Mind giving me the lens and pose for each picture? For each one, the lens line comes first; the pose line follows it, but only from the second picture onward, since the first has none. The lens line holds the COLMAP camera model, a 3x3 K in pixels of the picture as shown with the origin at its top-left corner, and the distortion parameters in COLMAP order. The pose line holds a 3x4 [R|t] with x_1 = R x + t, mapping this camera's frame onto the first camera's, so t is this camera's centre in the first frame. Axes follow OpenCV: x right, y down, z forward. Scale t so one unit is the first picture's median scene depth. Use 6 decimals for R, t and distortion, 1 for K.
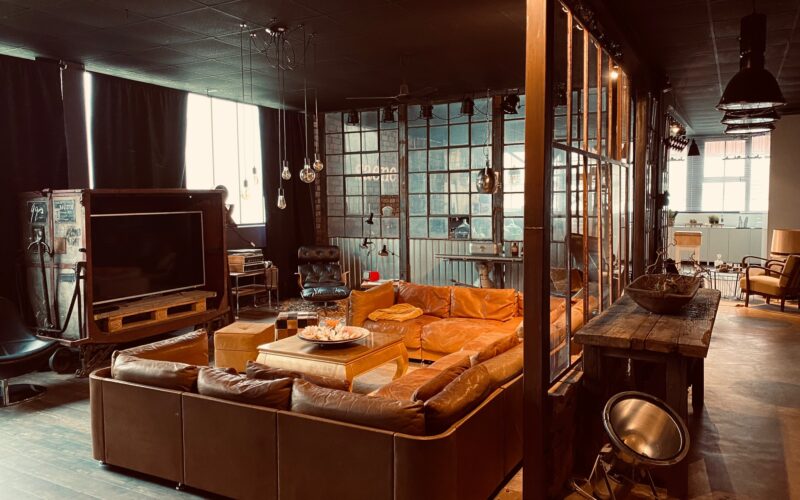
lens RADIAL K [[605.5, 0, 398.3], [0, 605.5, 245.3], [0, 0, 1]] dist [0.039781, -0.053992]
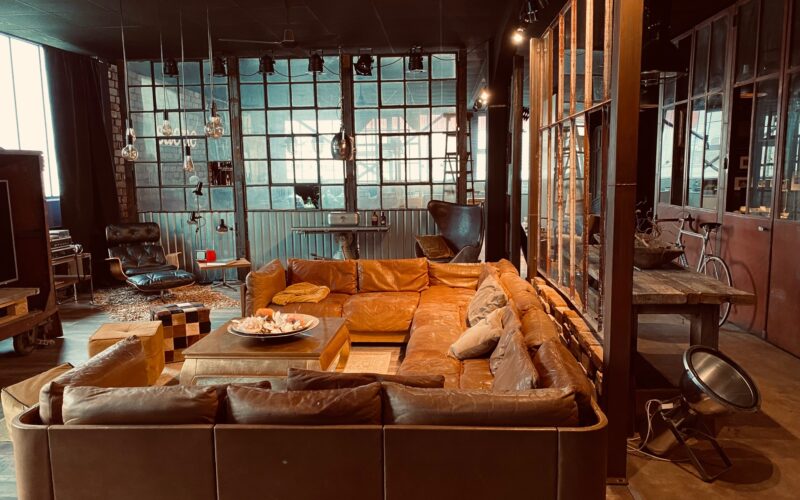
lens RADIAL K [[605.5, 0, 404.4], [0, 605.5, 253.2], [0, 0, 1]] dist [0.039781, -0.053992]
pose [[0.905021, -0.059644, 0.421164, -0.162100], [0.035531, 0.997260, 0.064877, 0.001008], [-0.423880, -0.043751, 0.904661, 0.100184]]
